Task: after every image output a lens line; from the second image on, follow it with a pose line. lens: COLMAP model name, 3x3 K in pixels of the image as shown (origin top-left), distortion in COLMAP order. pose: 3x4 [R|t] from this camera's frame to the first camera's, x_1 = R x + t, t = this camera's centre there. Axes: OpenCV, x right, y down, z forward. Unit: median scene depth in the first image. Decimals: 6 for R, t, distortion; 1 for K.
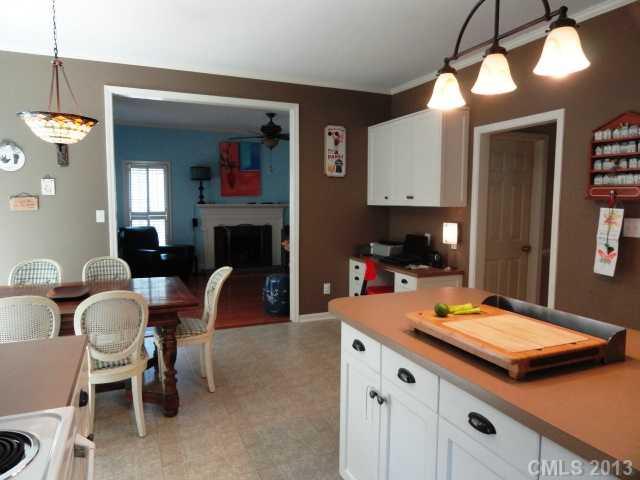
lens RADIAL K [[446.7, 0, 319.4], [0, 446.7, 240.2], [0, 0, 1]] dist [-0.003360, 0.000927]
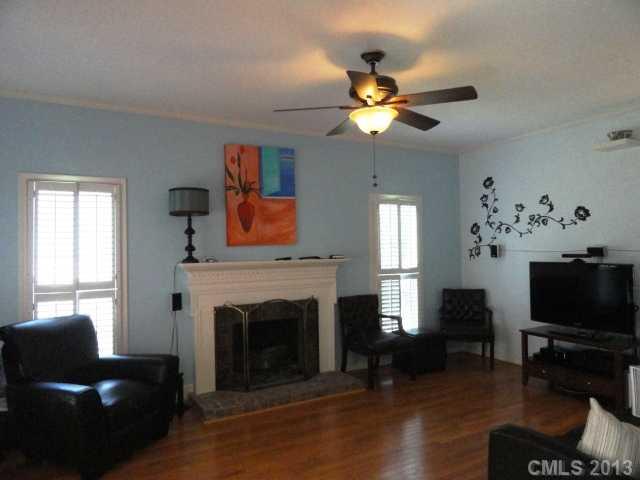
lens RADIAL K [[446.7, 0, 320.8], [0, 446.7, 239.6], [0, 0, 1]] dist [-0.003360, 0.000927]
pose [[0.995114, -0.023470, 0.095902, -0.166312], [0.034352, 0.992950, -0.113447, -0.045443], [-0.092563, 0.116187, 0.988905, 0.492783]]
